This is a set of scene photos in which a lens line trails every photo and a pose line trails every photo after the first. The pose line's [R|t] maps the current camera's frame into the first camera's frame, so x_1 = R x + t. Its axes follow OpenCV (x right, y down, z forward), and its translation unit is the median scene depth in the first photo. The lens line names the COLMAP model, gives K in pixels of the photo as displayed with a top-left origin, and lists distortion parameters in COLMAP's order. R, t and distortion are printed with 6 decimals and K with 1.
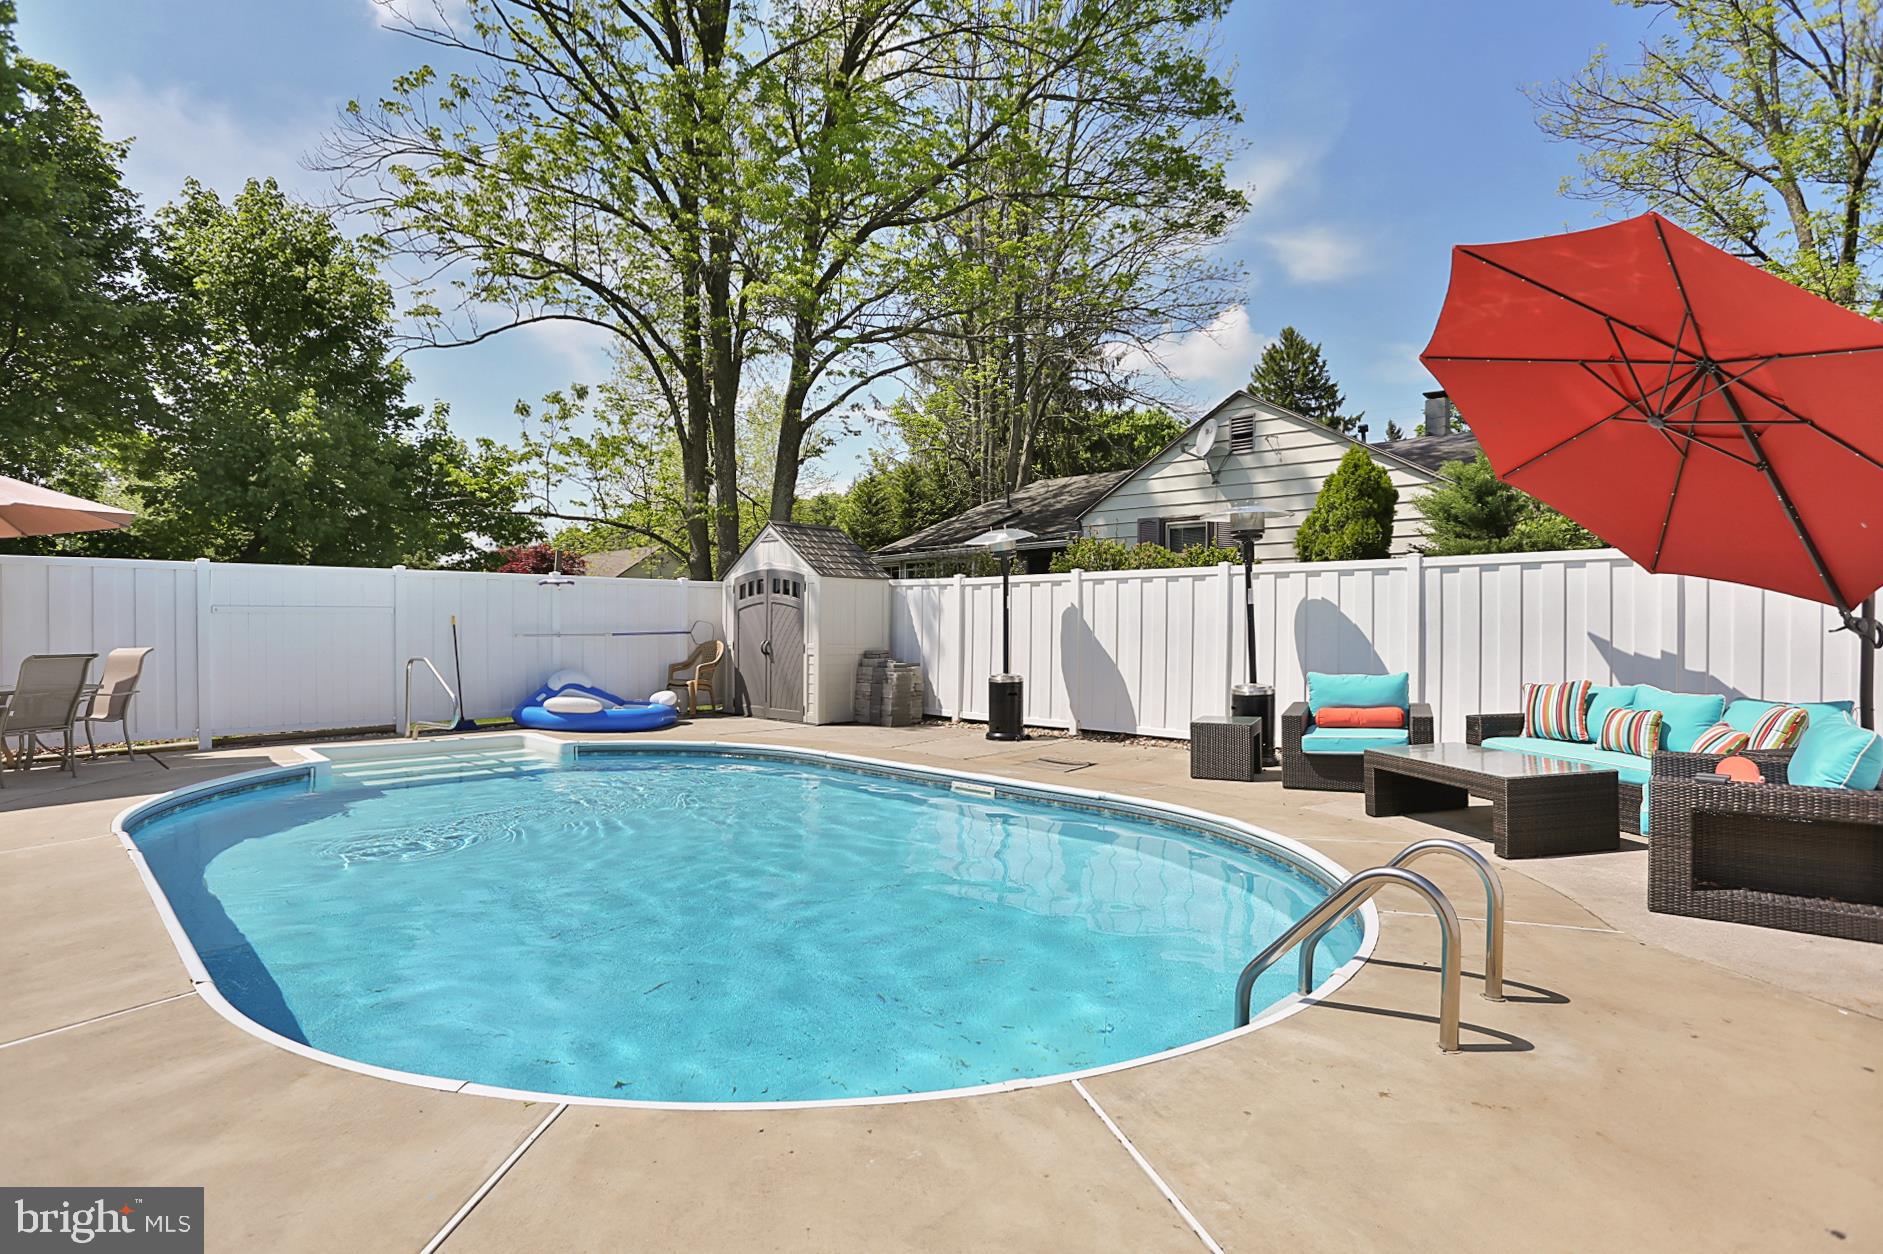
lens RADIAL K [[961.3, 0, 944.8], [0, 961.3, 629.7], [0, 0, 1]] dist [0.004625, 0.000525]
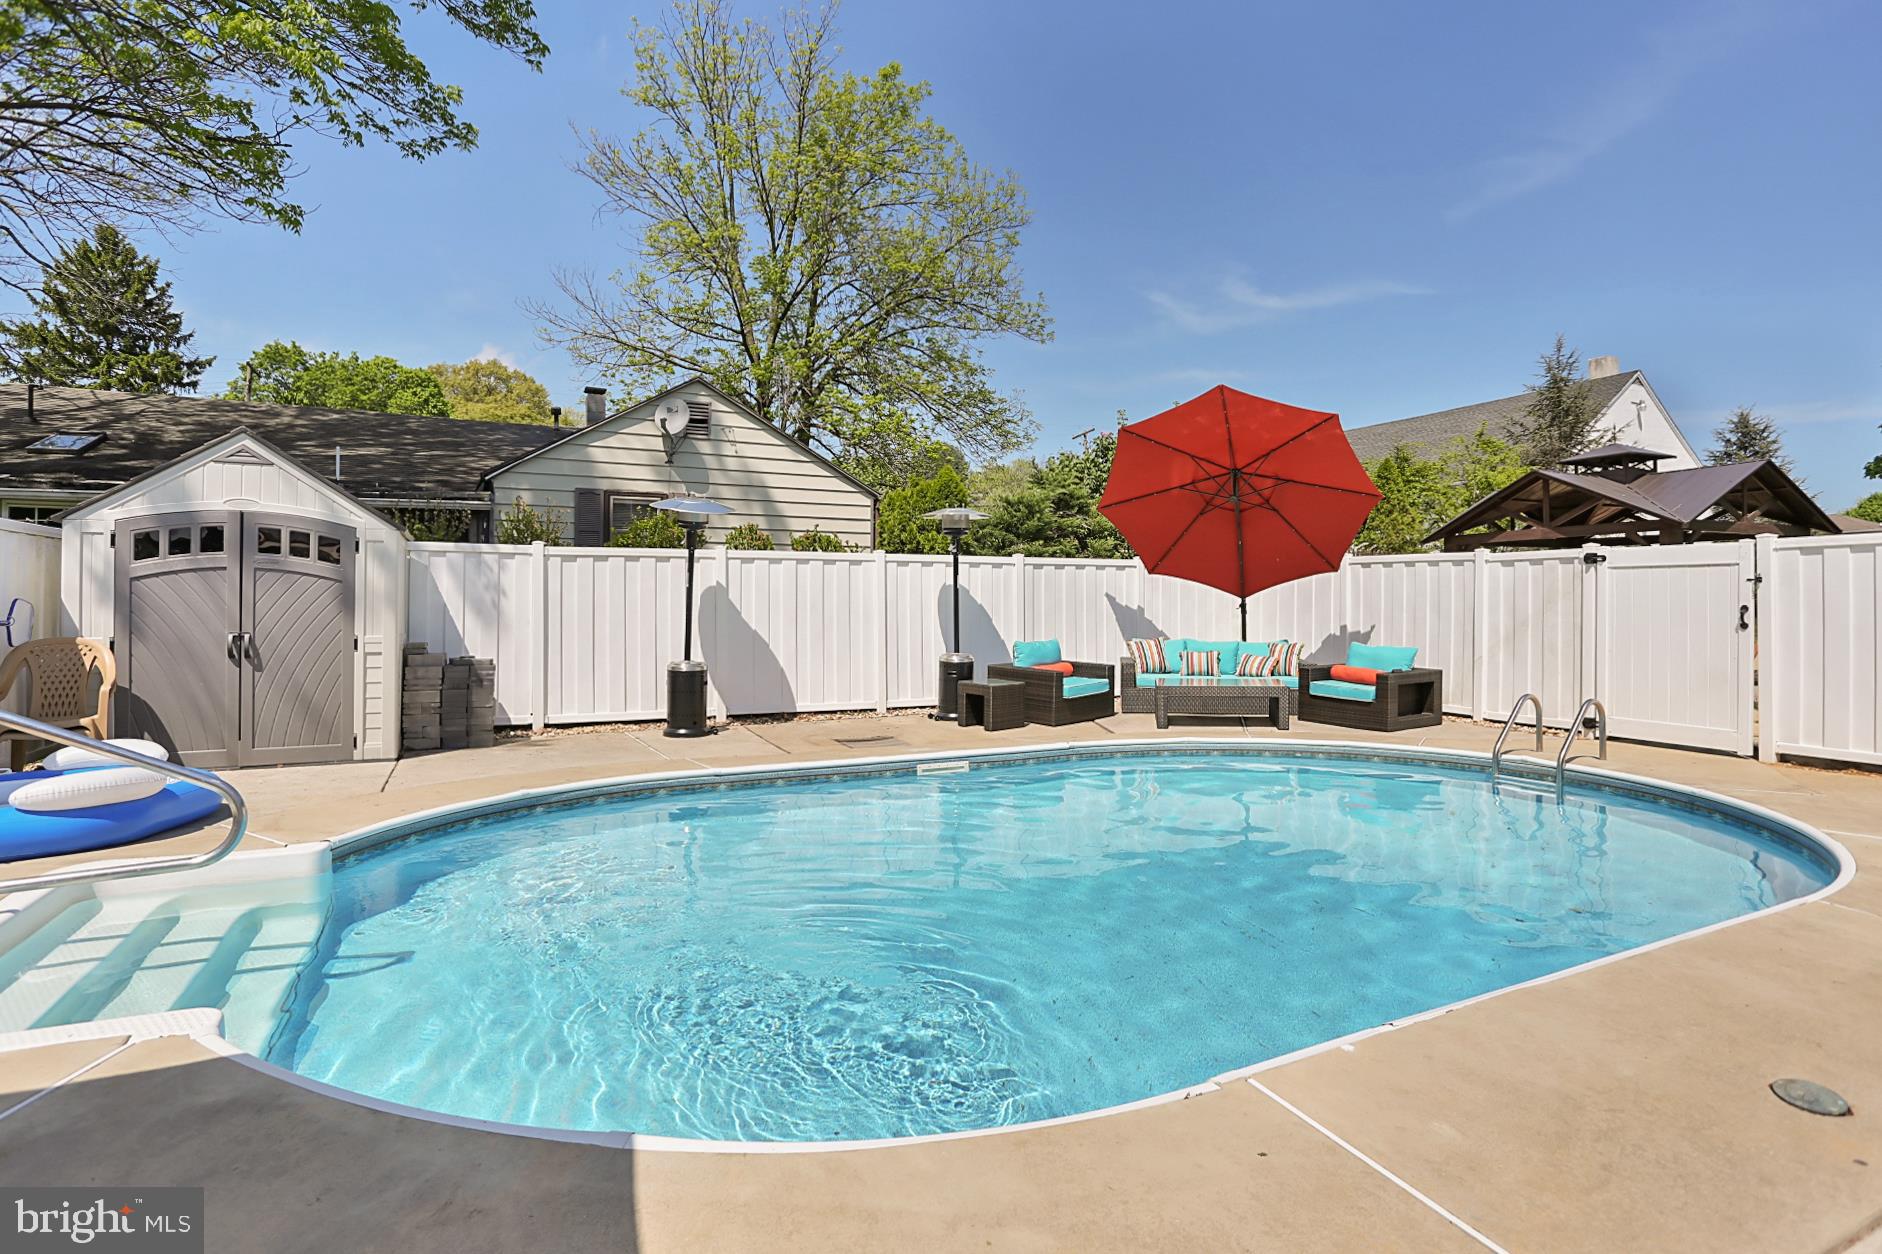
lens RADIAL K [[960.8, 0, 942.9], [0, 960.8, 614.9], [0, 0, 1]] dist [0.004625, 0.000525]
pose [[0.385048, -0.010626, 0.922835, -0.573341], [0.006167, 0.999941, 0.008941, -0.002485], [-0.922876, 0.002248, 0.385091, 0.386906]]
